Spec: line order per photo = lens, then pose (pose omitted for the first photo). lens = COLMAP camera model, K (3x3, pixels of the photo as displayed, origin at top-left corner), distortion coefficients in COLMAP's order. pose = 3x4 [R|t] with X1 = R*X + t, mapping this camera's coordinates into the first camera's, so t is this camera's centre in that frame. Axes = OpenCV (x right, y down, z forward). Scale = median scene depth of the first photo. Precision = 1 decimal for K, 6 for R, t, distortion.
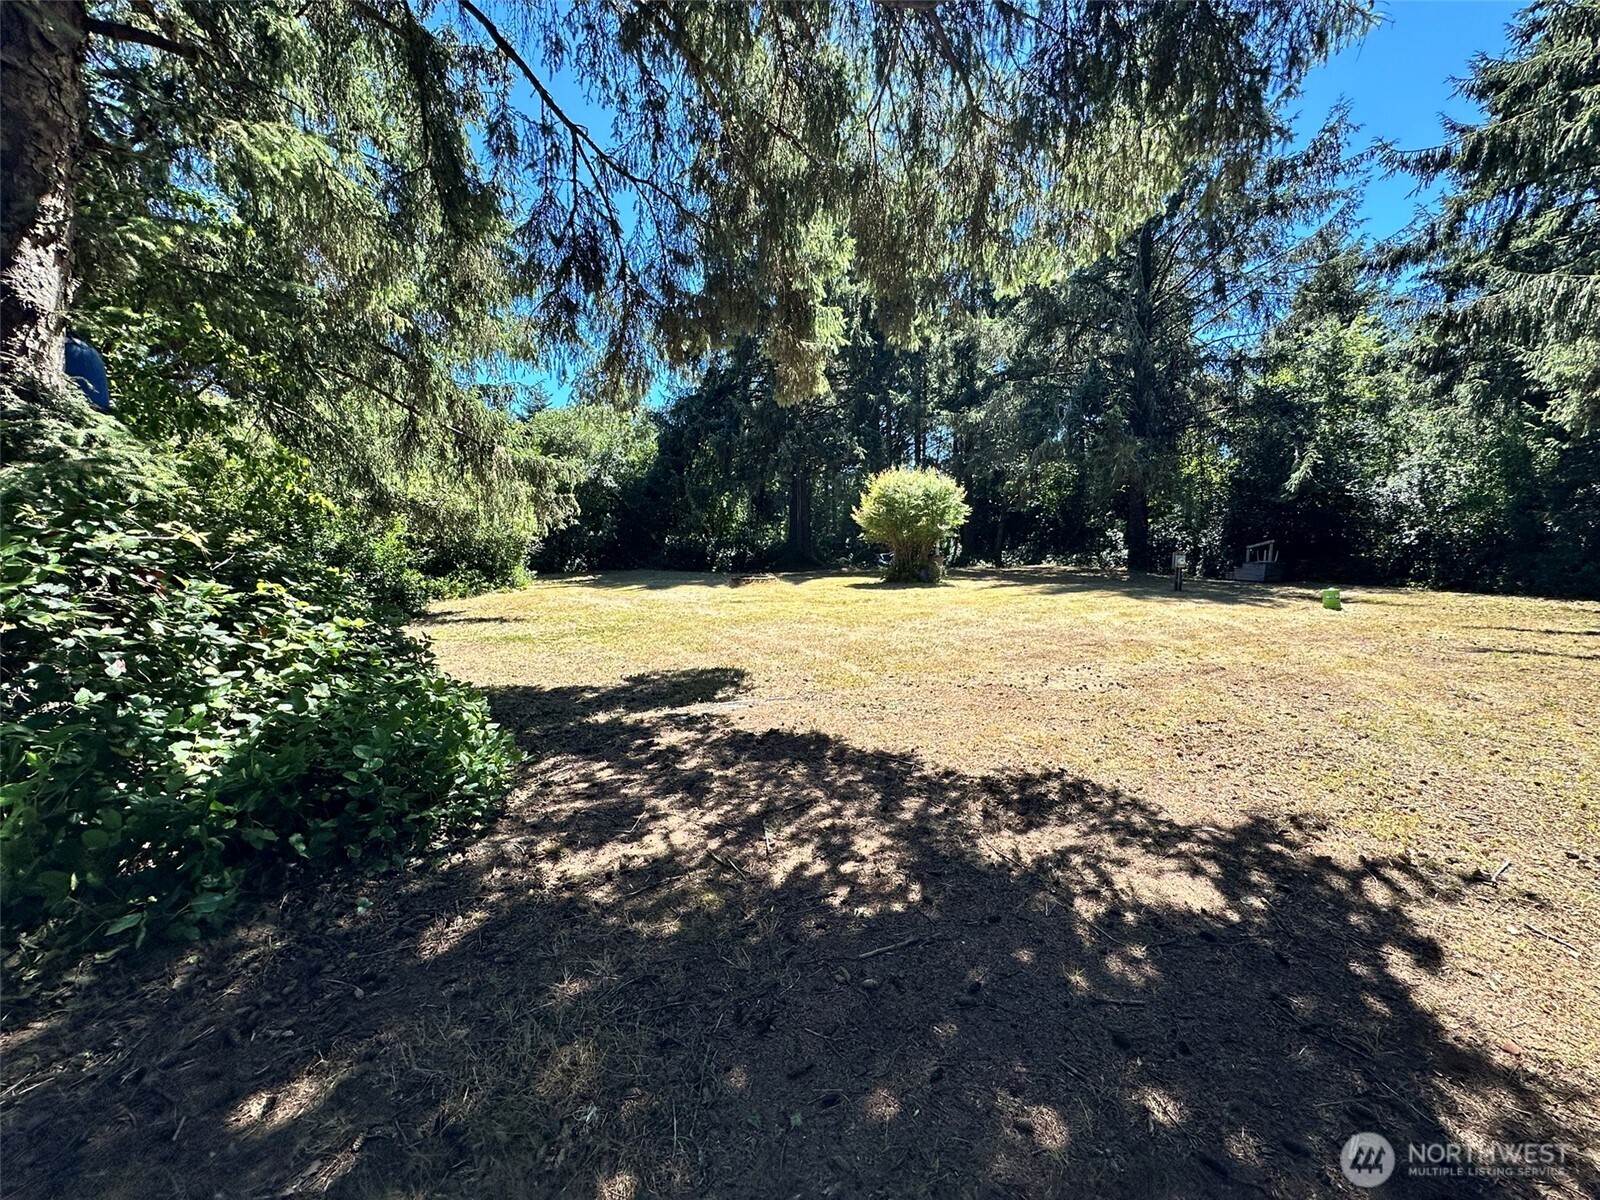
lens RADIAL K [[636.7, 0, 799.4], [0, 636.7, 594.8], [0, 0, 1]] dist [-0.002323, 0.000327]
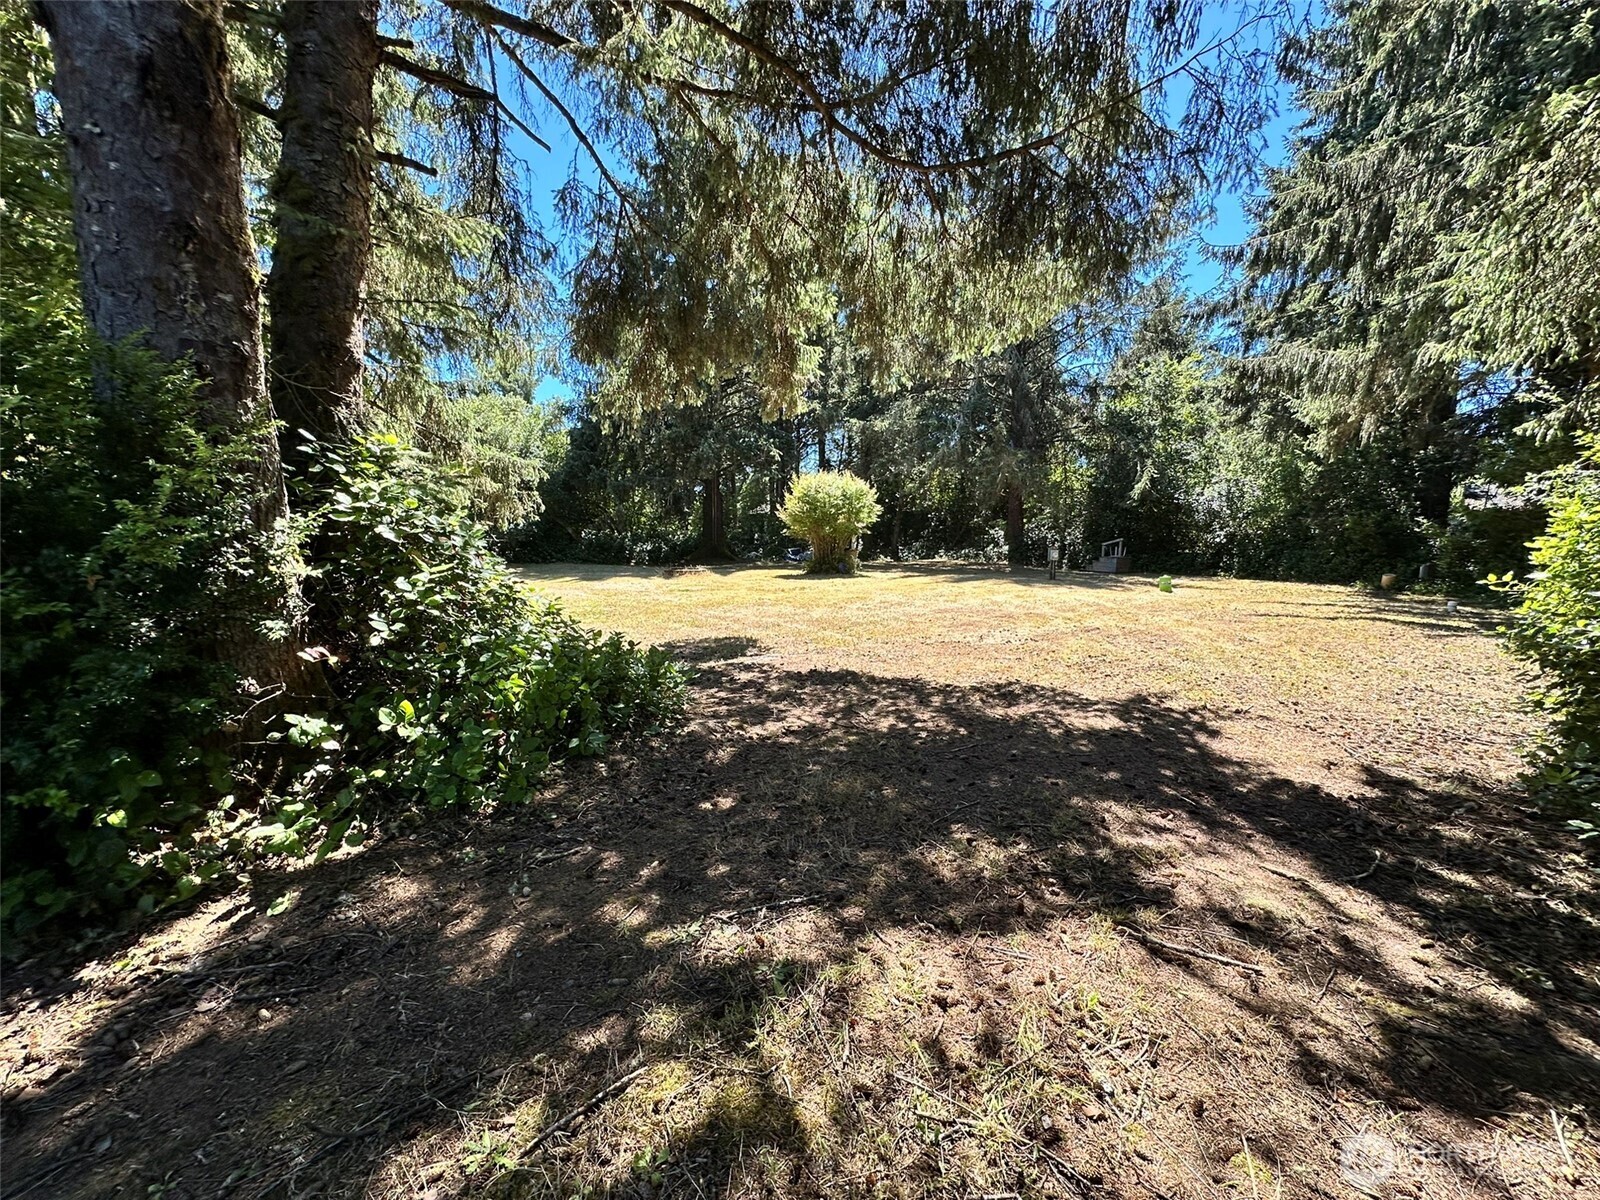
lens RADIAL K [[636.7, 0, 798.6], [0, 636.7, 593.6], [0, 0, 1]] dist [-0.002323, 0.000327]
pose [[0.984540, -0.007748, 0.174991, -0.079955], [0.007051, 0.999965, 0.004602, 0.010323], [-0.175020, -0.003297, 0.984559, -0.091680]]
